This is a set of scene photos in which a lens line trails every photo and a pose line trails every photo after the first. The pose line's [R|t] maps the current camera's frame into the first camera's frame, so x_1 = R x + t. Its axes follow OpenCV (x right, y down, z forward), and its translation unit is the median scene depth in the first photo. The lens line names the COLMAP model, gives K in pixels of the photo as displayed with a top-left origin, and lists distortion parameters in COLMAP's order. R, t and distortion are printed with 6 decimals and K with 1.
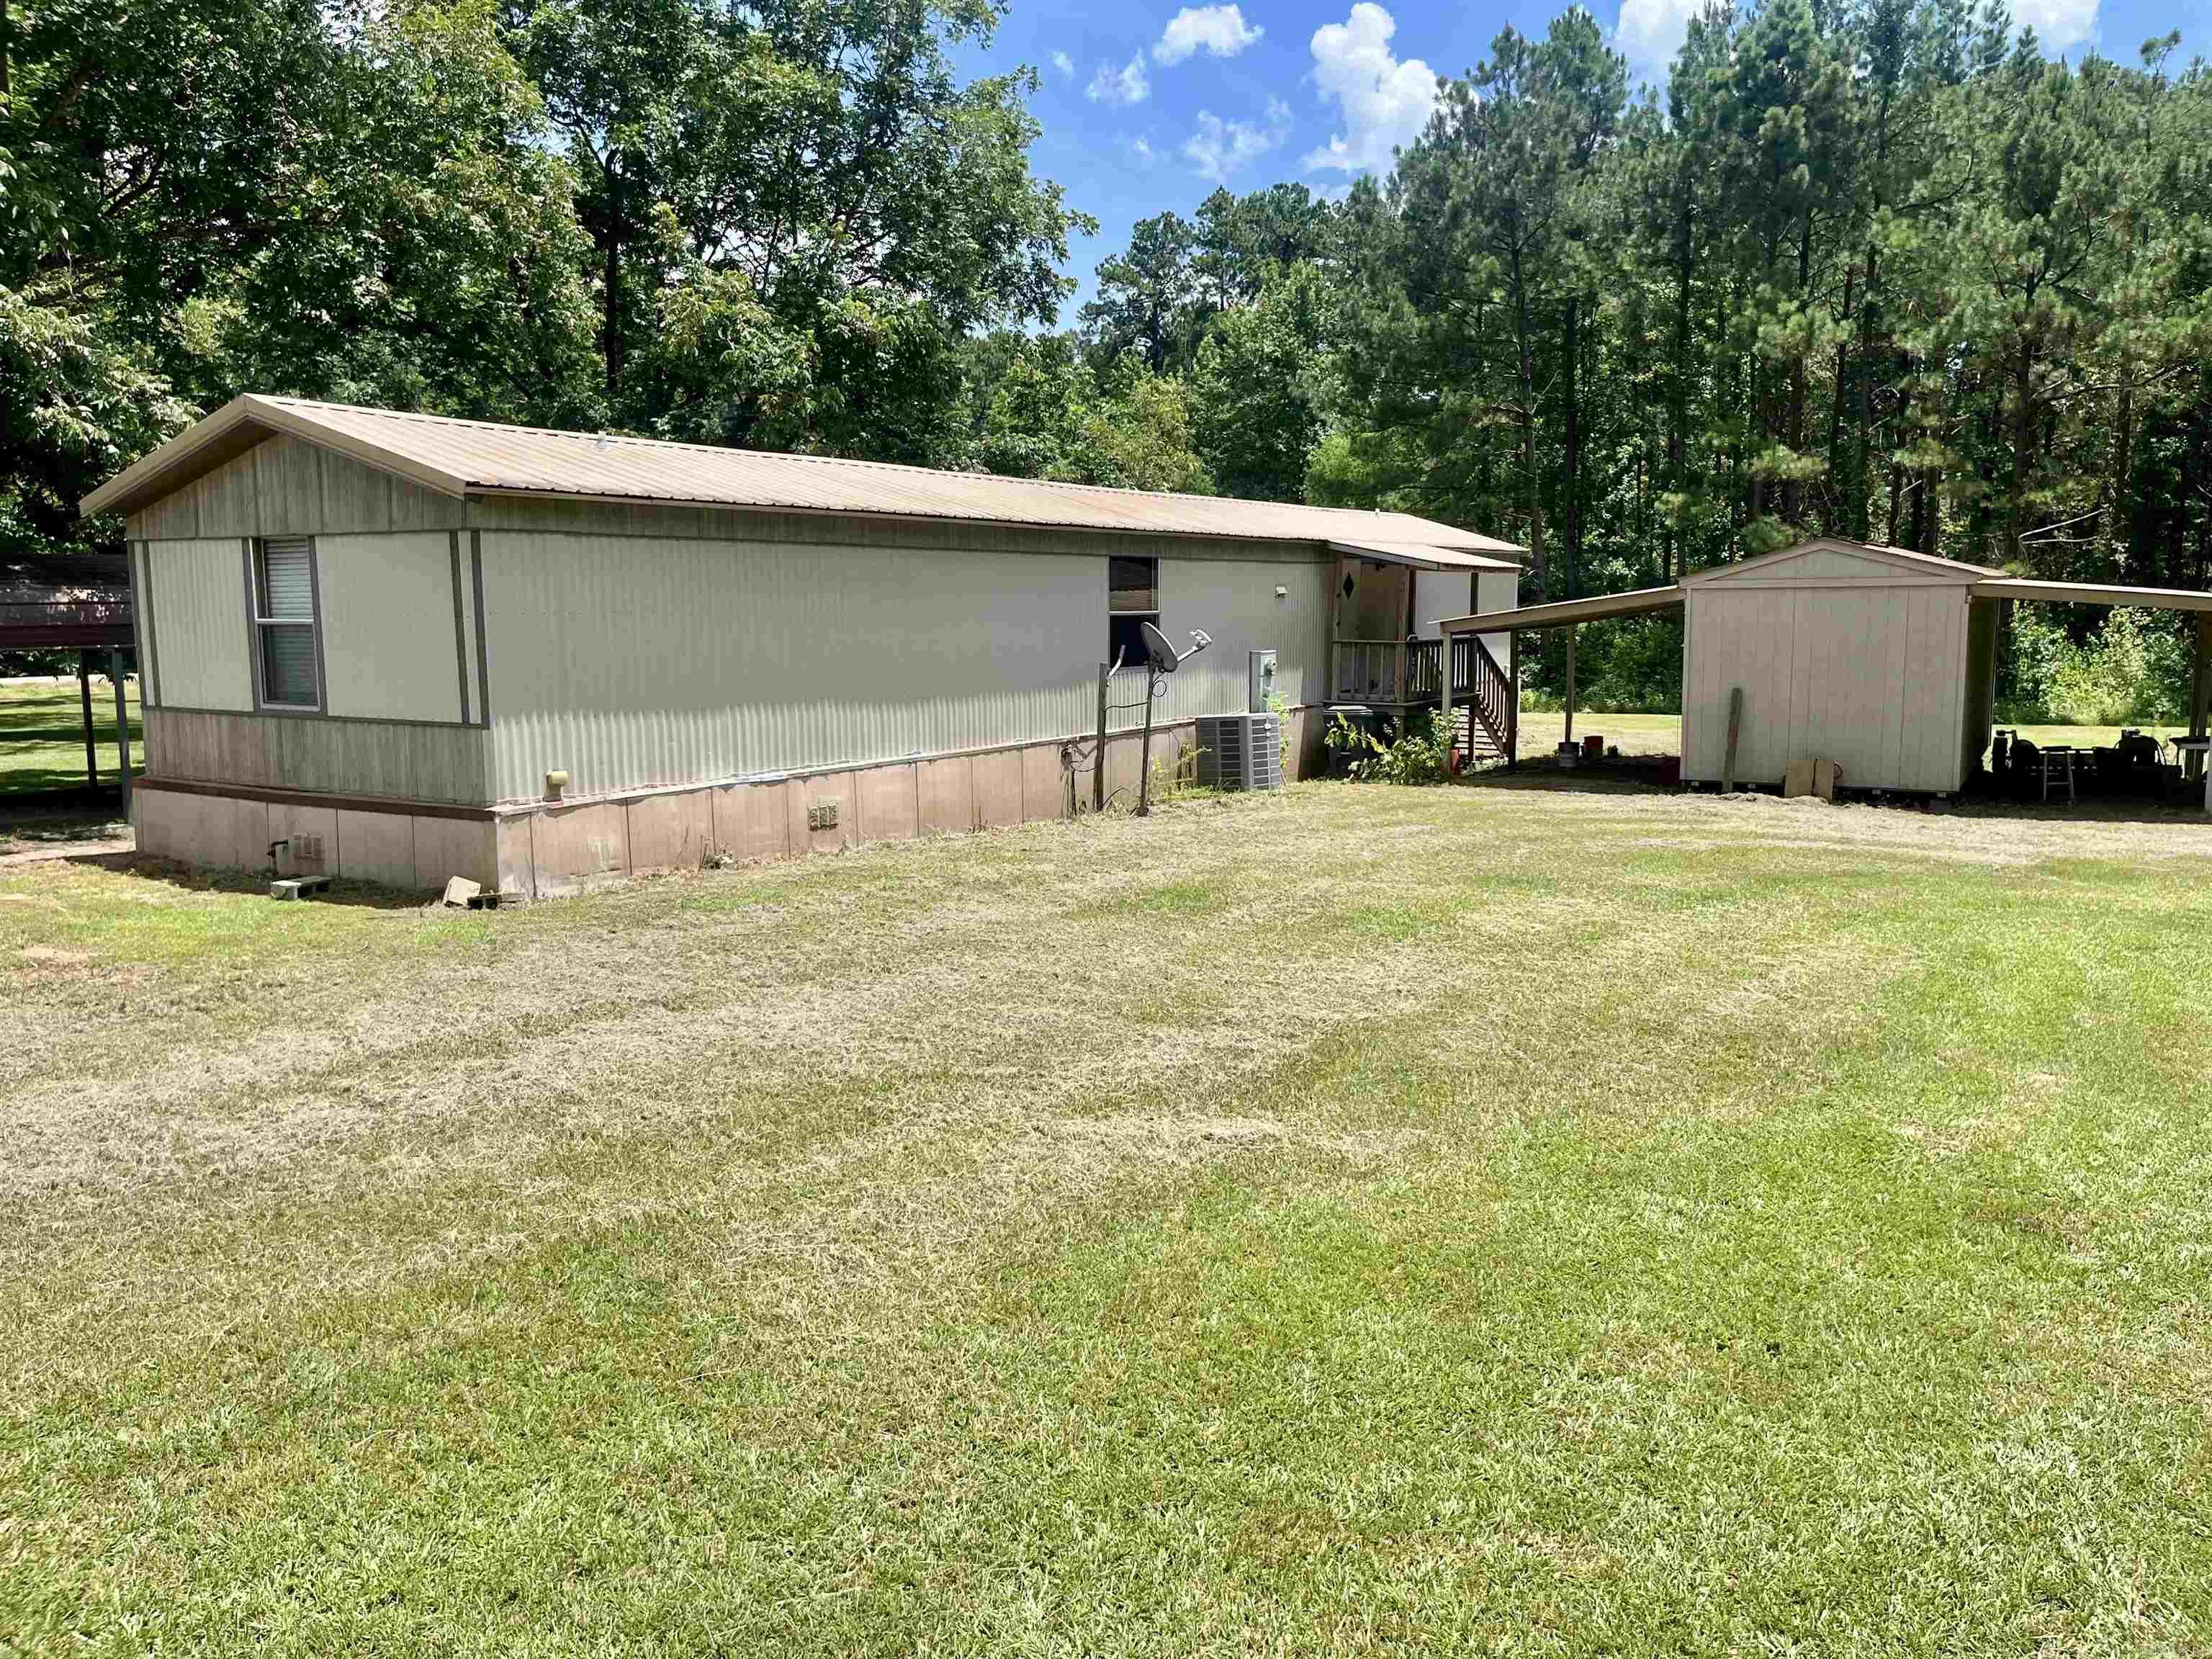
lens RADIAL K [[1670.8, 0, 1103.1], [0, 1670.8, 740.0], [0, 0, 1]] dist [0.076563, -0.115700]
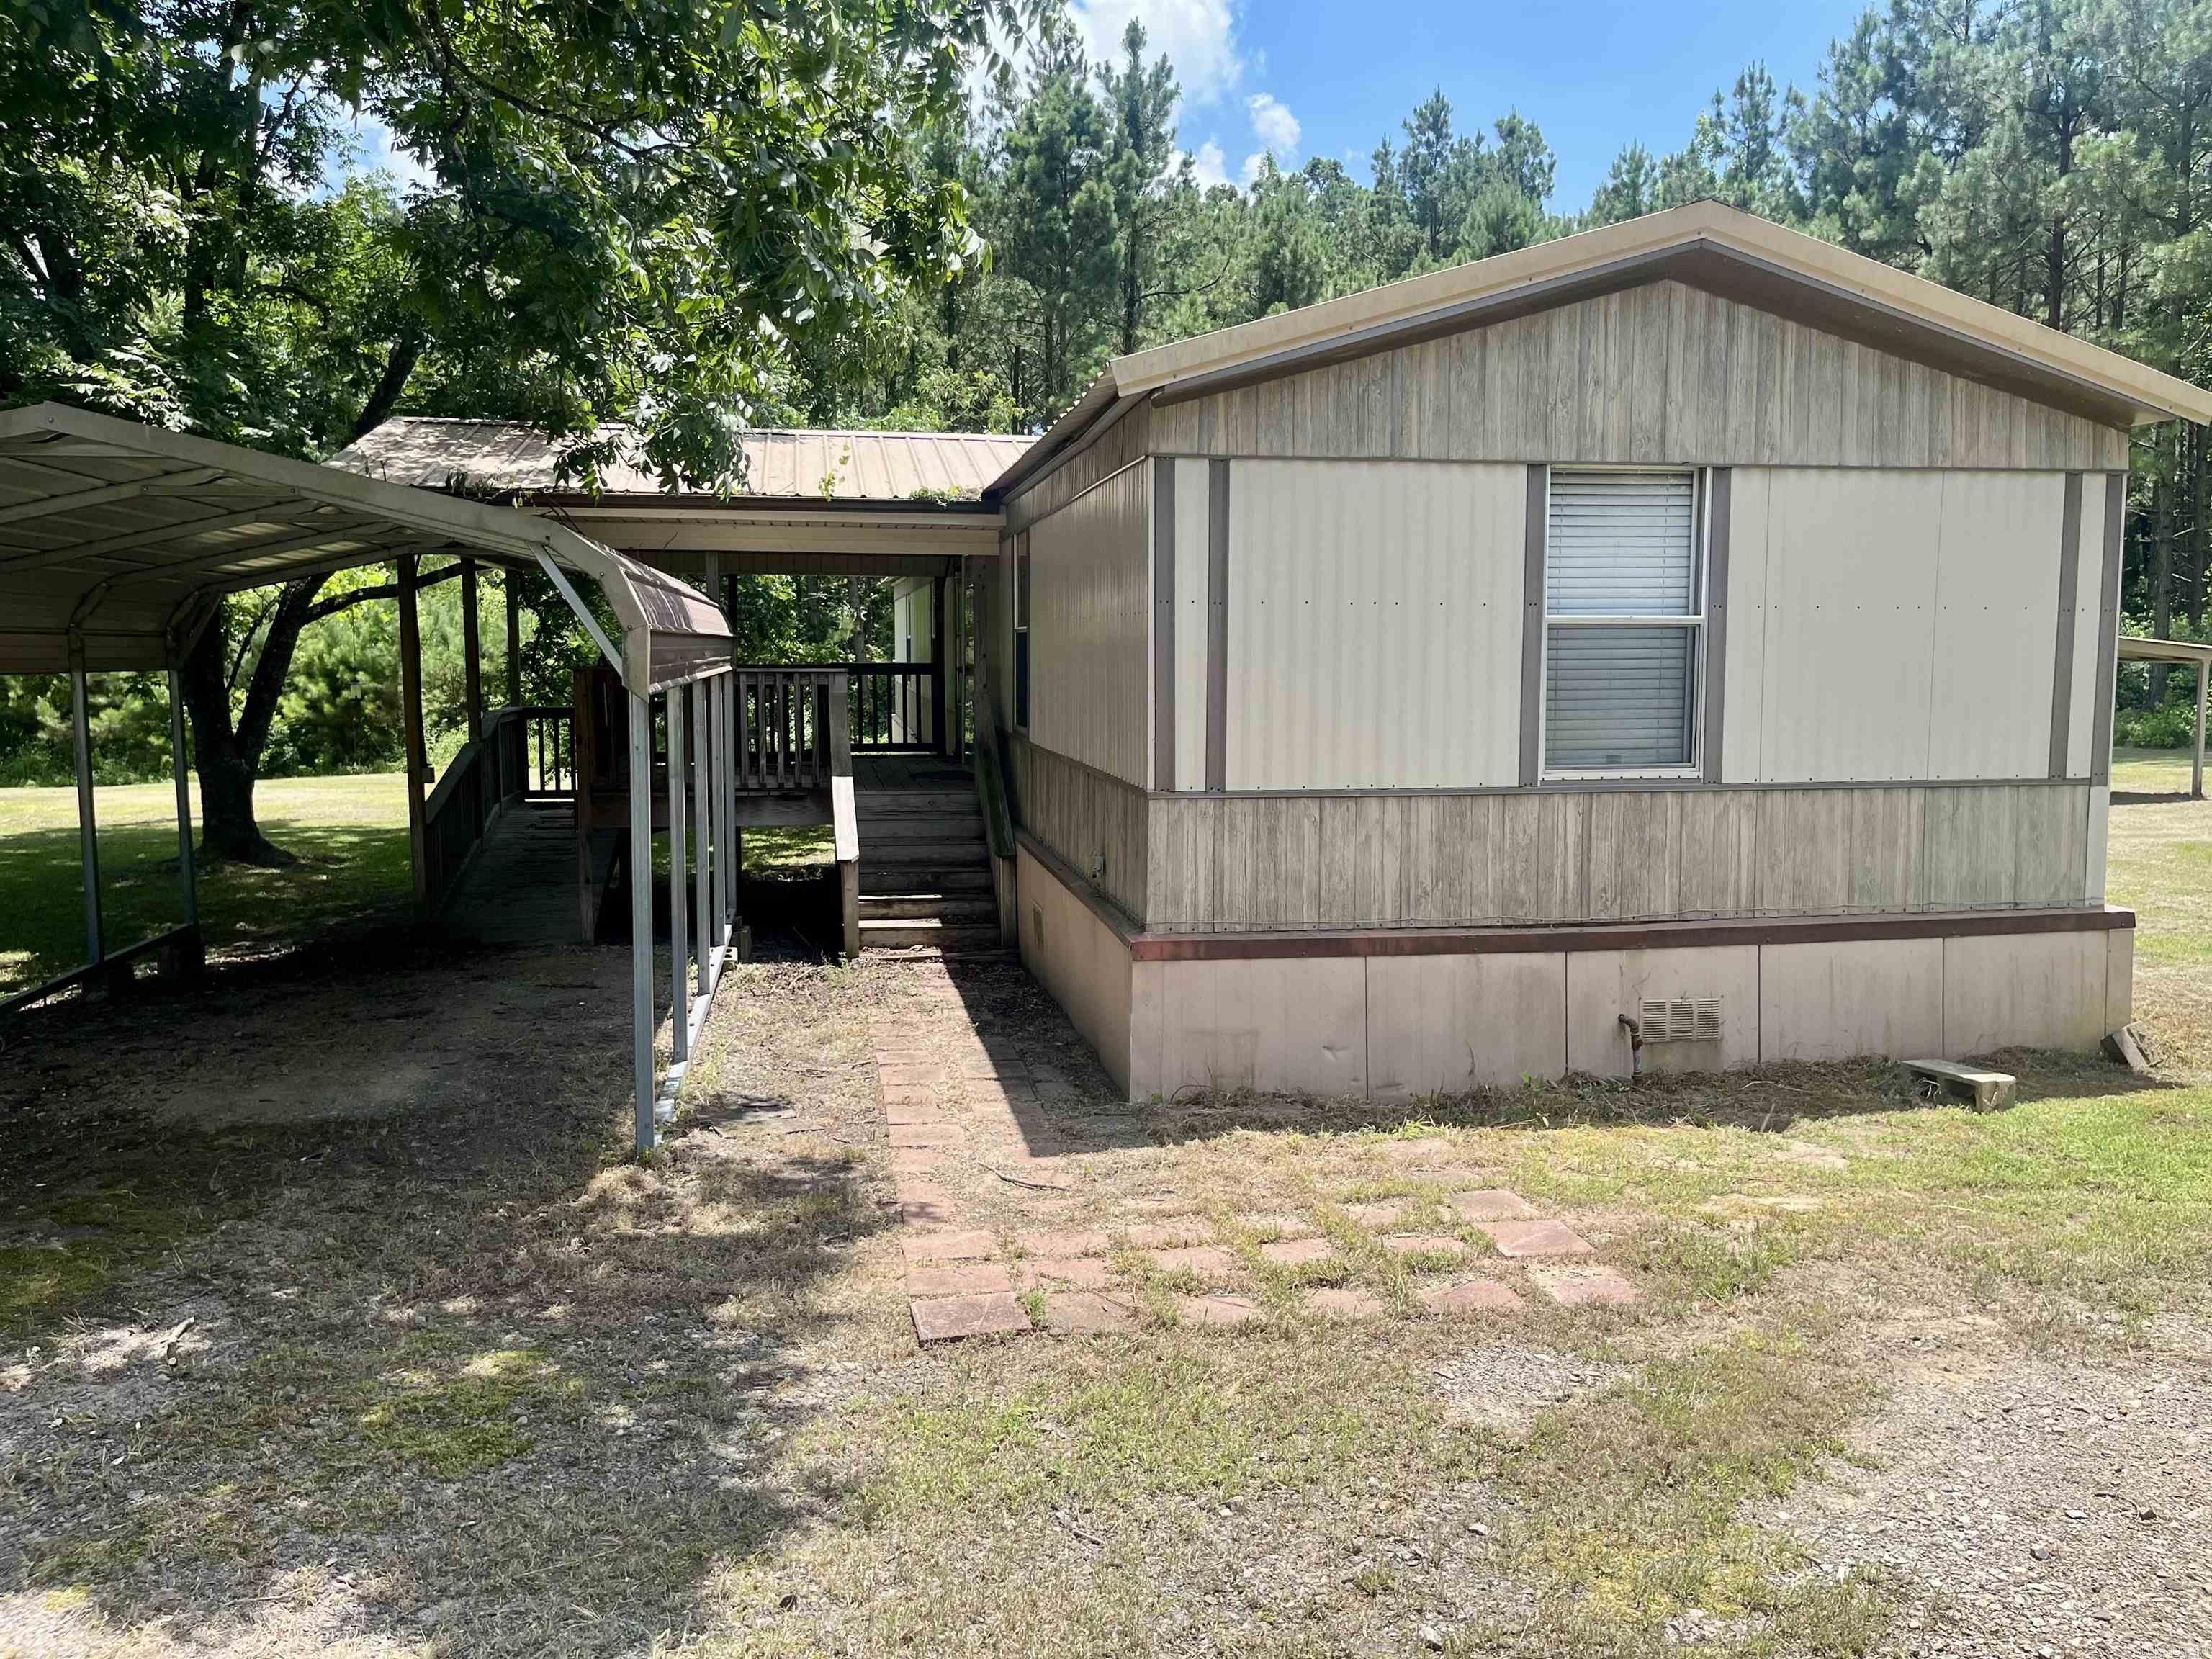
lens RADIAL K [[1670.8, 0, 1103.1], [0, 1670.8, 740.0], [0, 0, 1]] dist [0.076563, -0.115700]
pose [[0.763081, -0.034369, 0.645388, -0.981065], [0.055548, 0.998378, -0.012511, -0.033553], [-0.643911, 0.045397, 0.763752, 0.698487]]
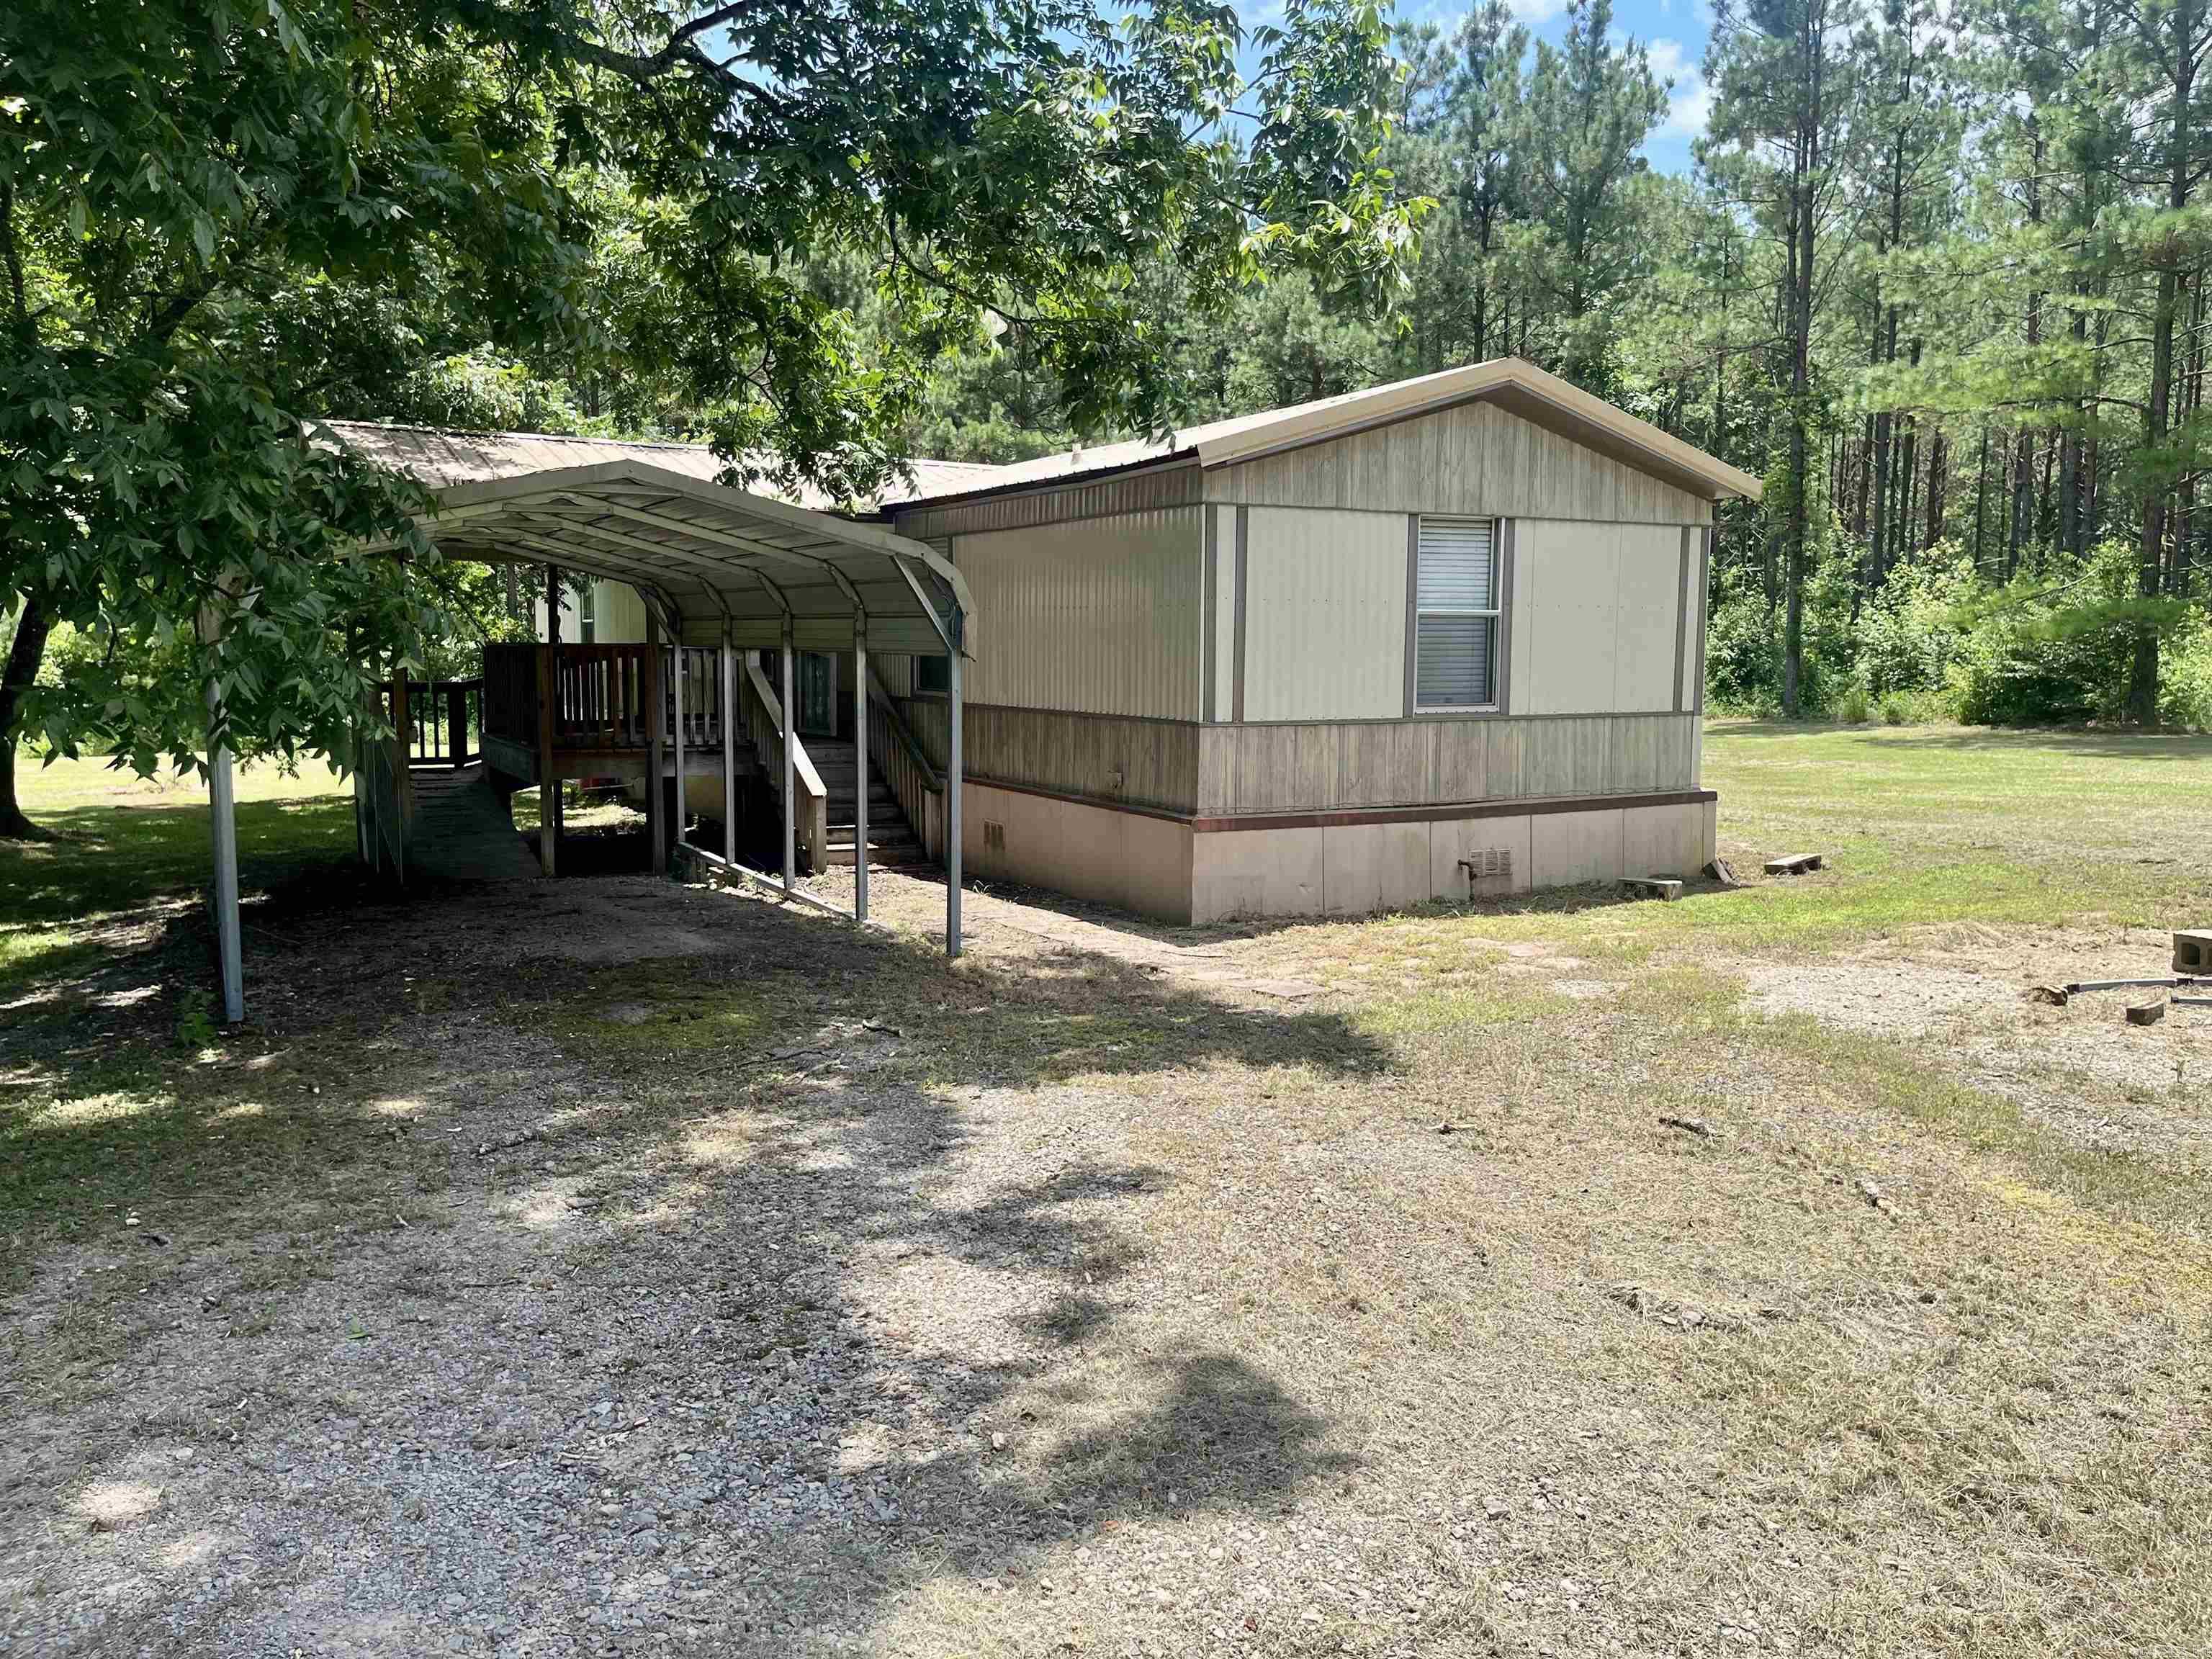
lens RADIAL K [[1670.8, 0, 1103.1], [0, 1670.8, 740.0], [0, 0, 1]] dist [0.076563, -0.115700]
pose [[0.518438, -0.047353, 0.853803, -1.345391], [0.070459, 0.997436, 0.012536, -0.027839], [-0.852207, 0.053659, 0.520445, 0.713621]]
